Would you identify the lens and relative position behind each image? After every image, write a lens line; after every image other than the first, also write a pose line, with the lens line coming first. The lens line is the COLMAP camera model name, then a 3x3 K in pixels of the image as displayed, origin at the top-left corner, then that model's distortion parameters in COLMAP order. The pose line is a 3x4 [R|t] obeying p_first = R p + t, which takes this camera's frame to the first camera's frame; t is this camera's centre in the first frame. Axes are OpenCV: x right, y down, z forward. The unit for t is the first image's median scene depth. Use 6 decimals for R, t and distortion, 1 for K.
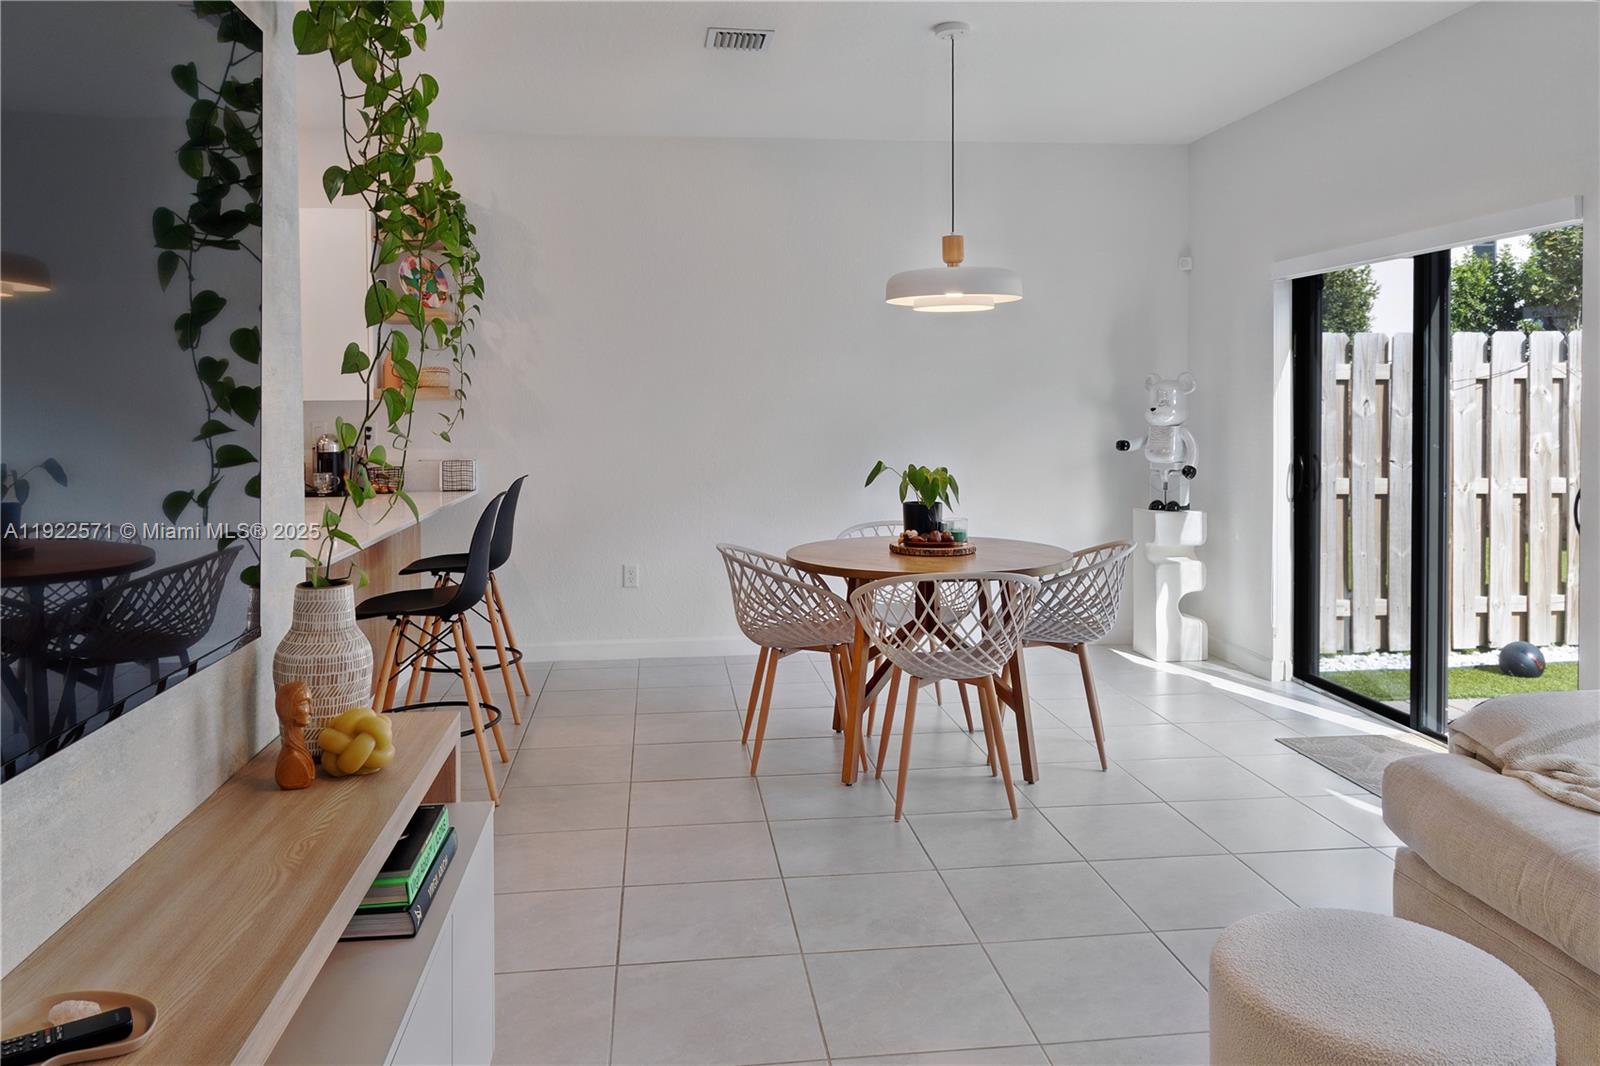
lens RADIAL K [[1094.8, 0, 806.9], [0, 1094.8, 624.9], [0, 0, 1]] dist [0.001507, 0.001624]
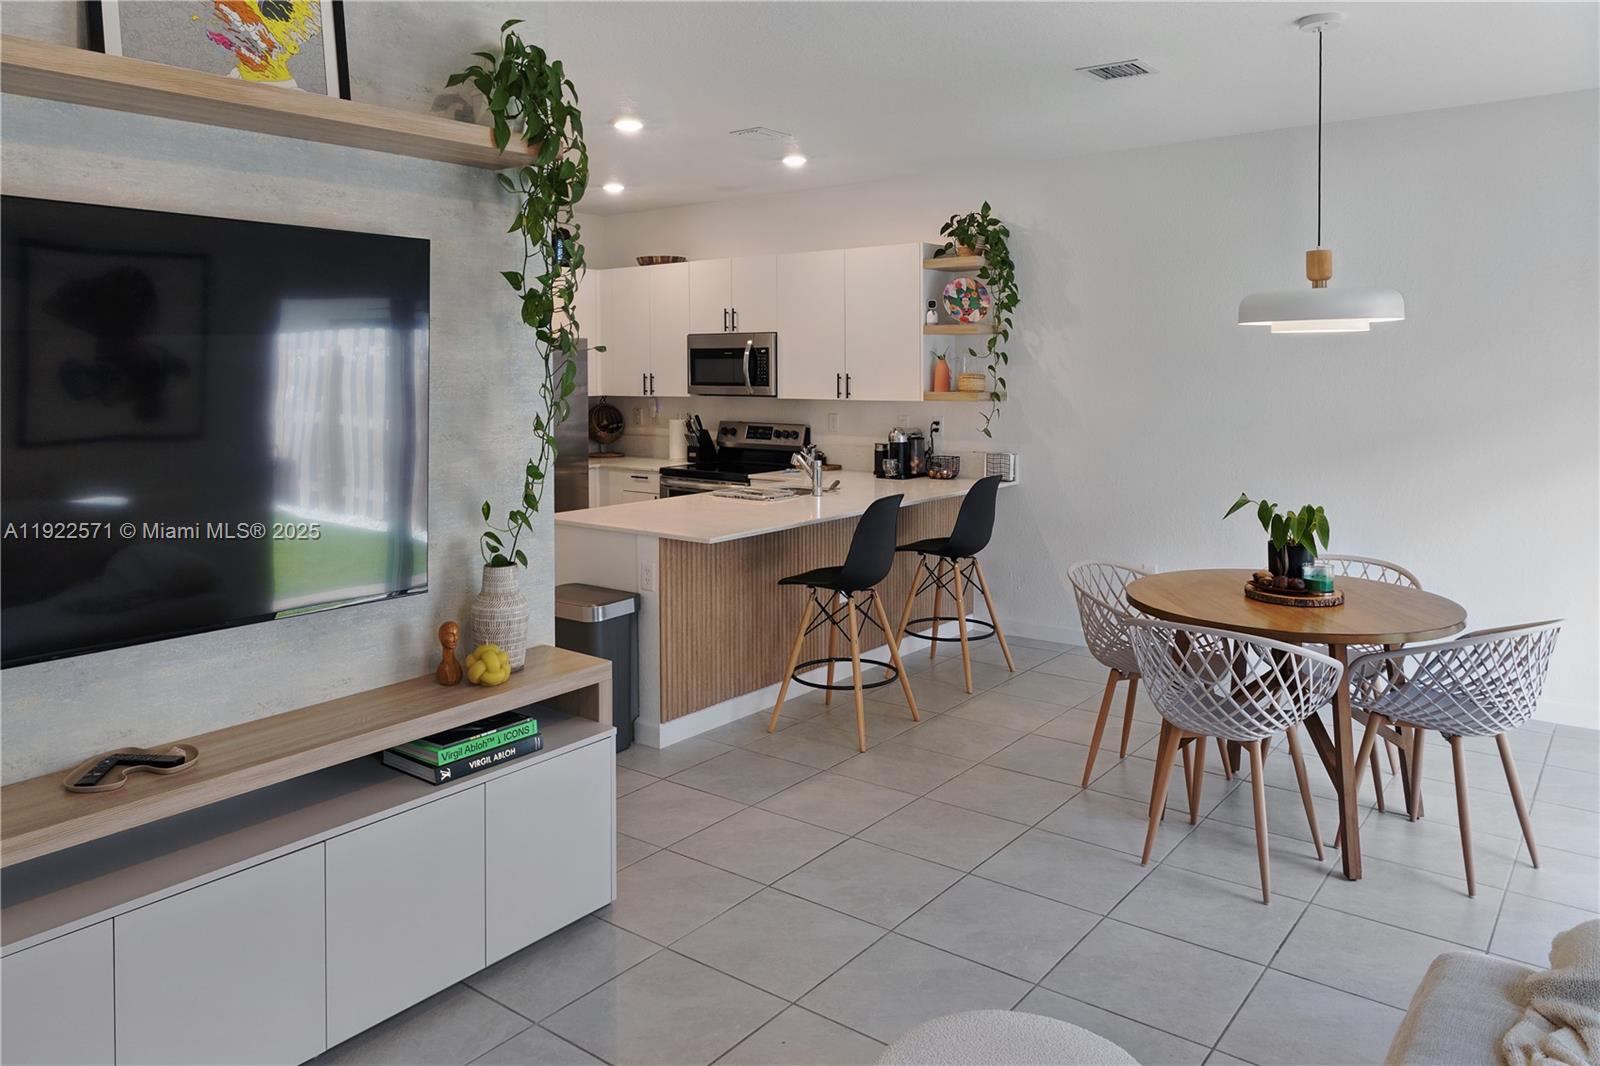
lens RADIAL K [[1094.8, 0, 806.9], [0, 1094.8, 624.9], [0, 0, 1]] dist [0.001507, 0.001624]
pose [[0.708582, 0.165837, -0.685864, 0.381888], [-0.137633, 0.985804, 0.096169, -0.064339], [0.692076, 0.026254, 0.721347, 0.061662]]
